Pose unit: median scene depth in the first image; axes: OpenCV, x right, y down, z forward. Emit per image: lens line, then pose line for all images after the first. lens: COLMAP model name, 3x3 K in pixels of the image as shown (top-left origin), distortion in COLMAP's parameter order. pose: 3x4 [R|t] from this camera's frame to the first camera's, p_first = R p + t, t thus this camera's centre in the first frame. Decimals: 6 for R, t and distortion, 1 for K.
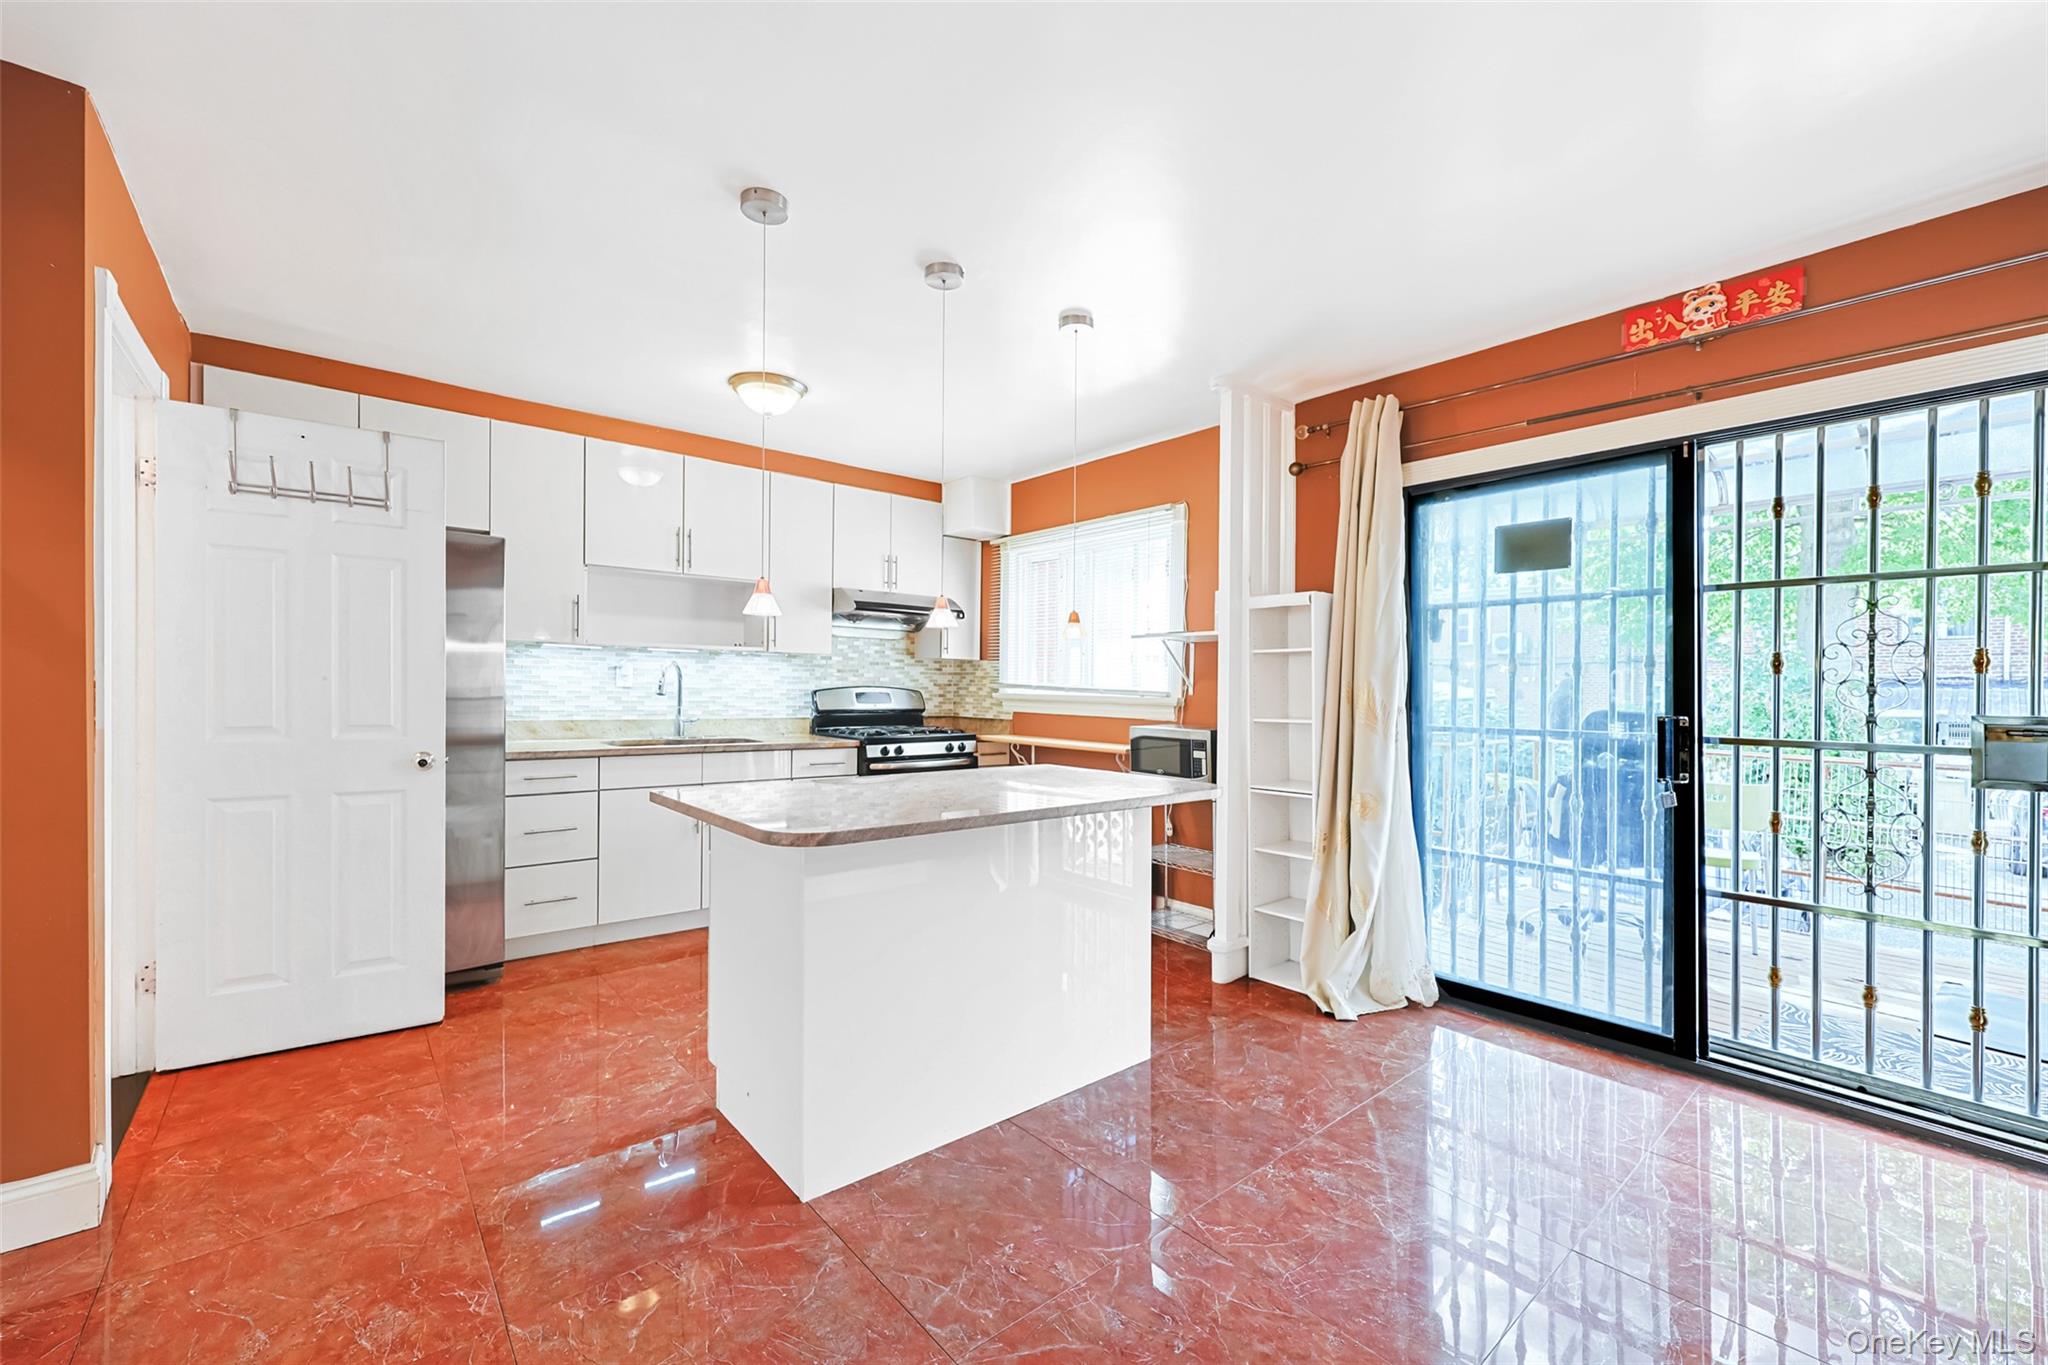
lens RADIAL K [[845.8, 0, 1103.2], [0, 845.8, 699.0], [0, 0, 1]] dist [-0.000011, -0.000038]
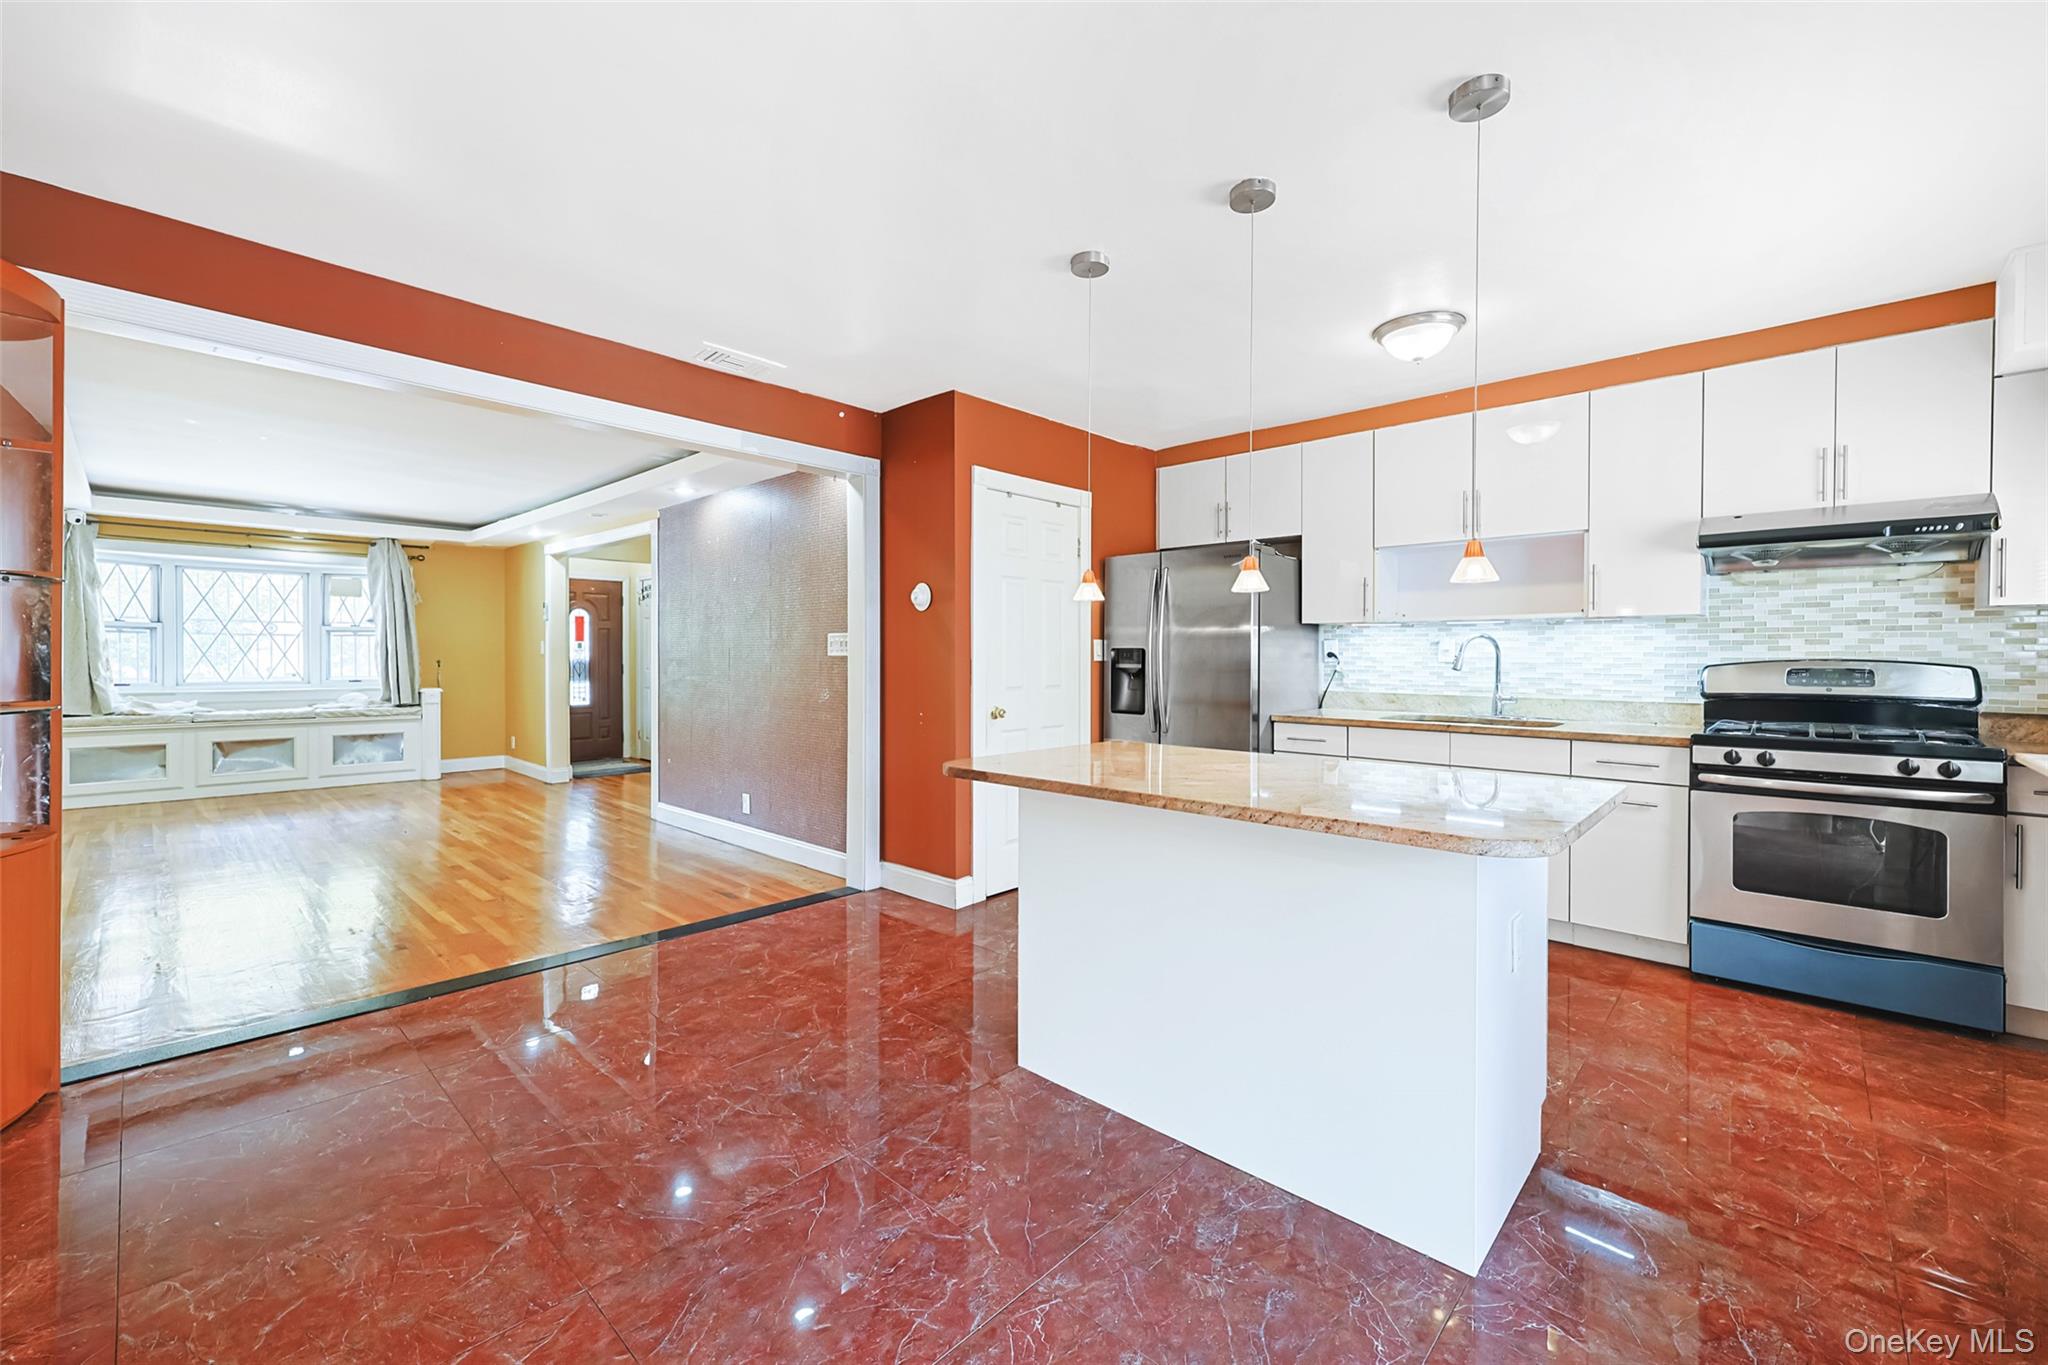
lens RADIAL K [[826.7, 0, 909.8], [0, 826.7, 664.8], [0, 0, 1]] dist [-0.001275, -0.000180]
pose [[0.000742, -0.003848, -0.999992, 0.418093], [-0.015957, 0.999865, -0.003859, 0.002809], [0.999872, 0.015960, 0.000680, 0.393829]]
